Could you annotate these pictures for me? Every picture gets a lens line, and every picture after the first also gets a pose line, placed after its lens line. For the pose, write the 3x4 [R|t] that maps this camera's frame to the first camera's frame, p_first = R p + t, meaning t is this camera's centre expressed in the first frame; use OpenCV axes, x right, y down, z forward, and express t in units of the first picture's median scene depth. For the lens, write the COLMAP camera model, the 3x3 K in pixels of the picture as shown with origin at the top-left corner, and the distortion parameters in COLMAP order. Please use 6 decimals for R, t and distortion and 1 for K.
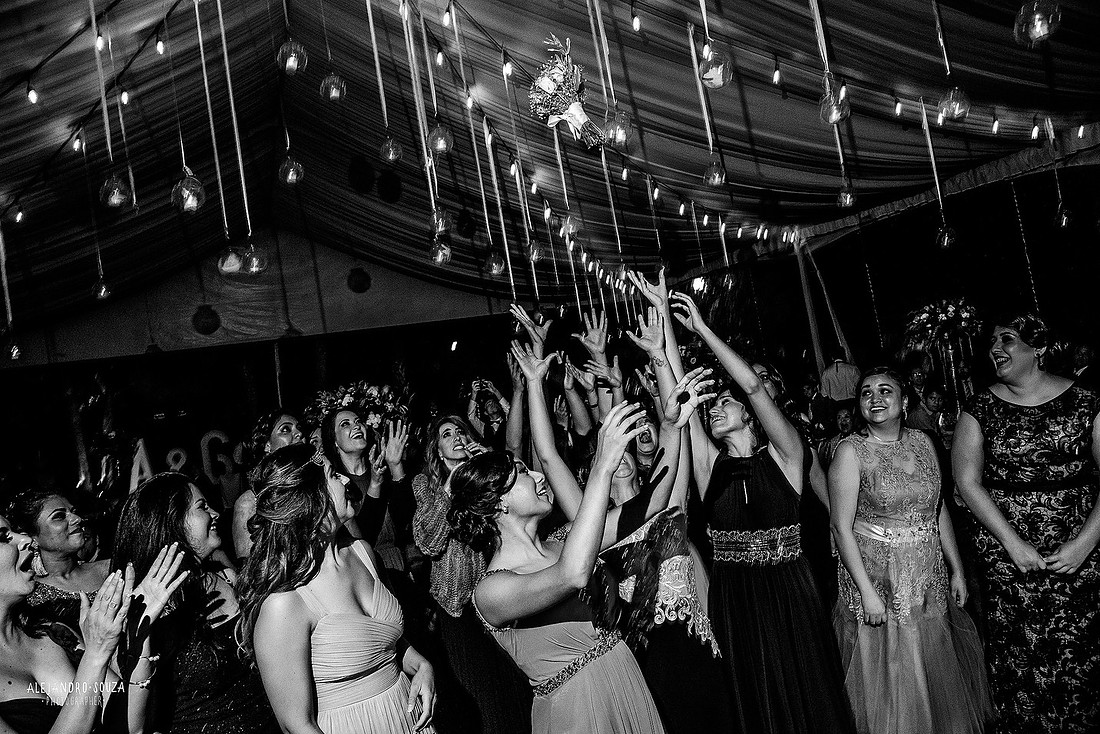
lens RADIAL K [[814.0, 0, 550.0], [0, 814.0, 367.0], [0, 0, 1]] dist [-0.059216, 0.000017]
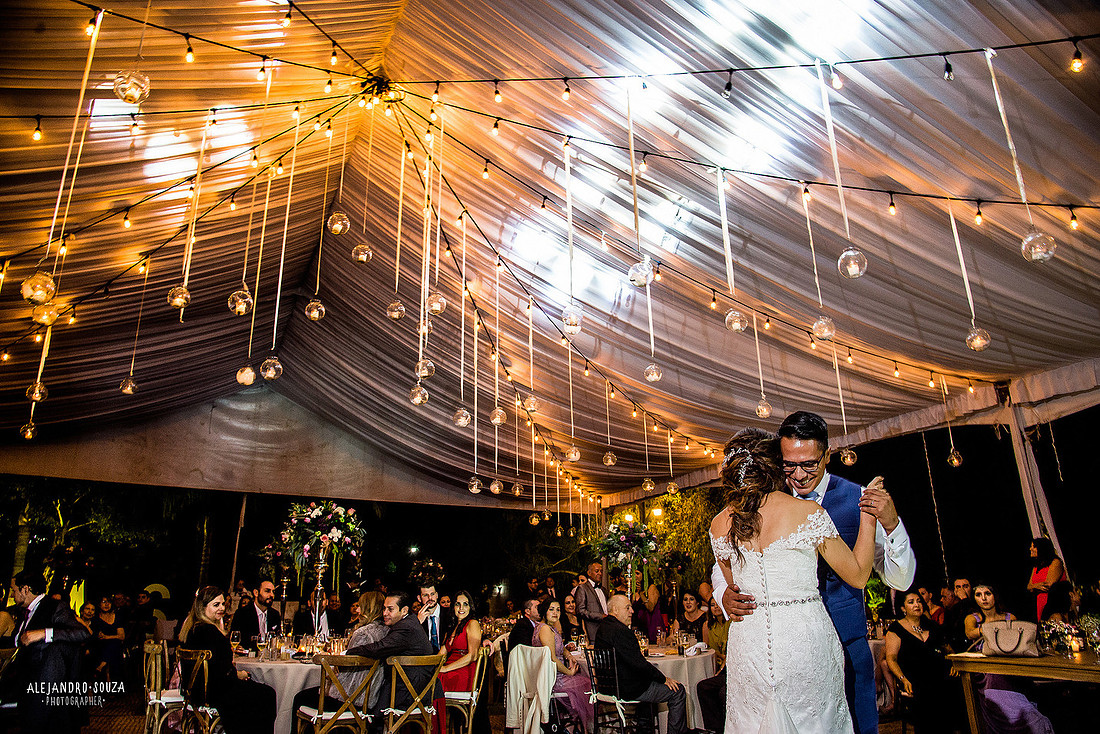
lens RADIAL K [[814.0, 0, 550.0], [0, 814.0, 367.0], [0, 0, 1]] dist [-0.059216, 0.000017]
pose [[0.988538, 0.150686, 0.009313, 0.034576], [-0.142151, 0.949777, -0.278777, 0.111451], [-0.050853, 0.274258, 0.960311, -0.168586]]
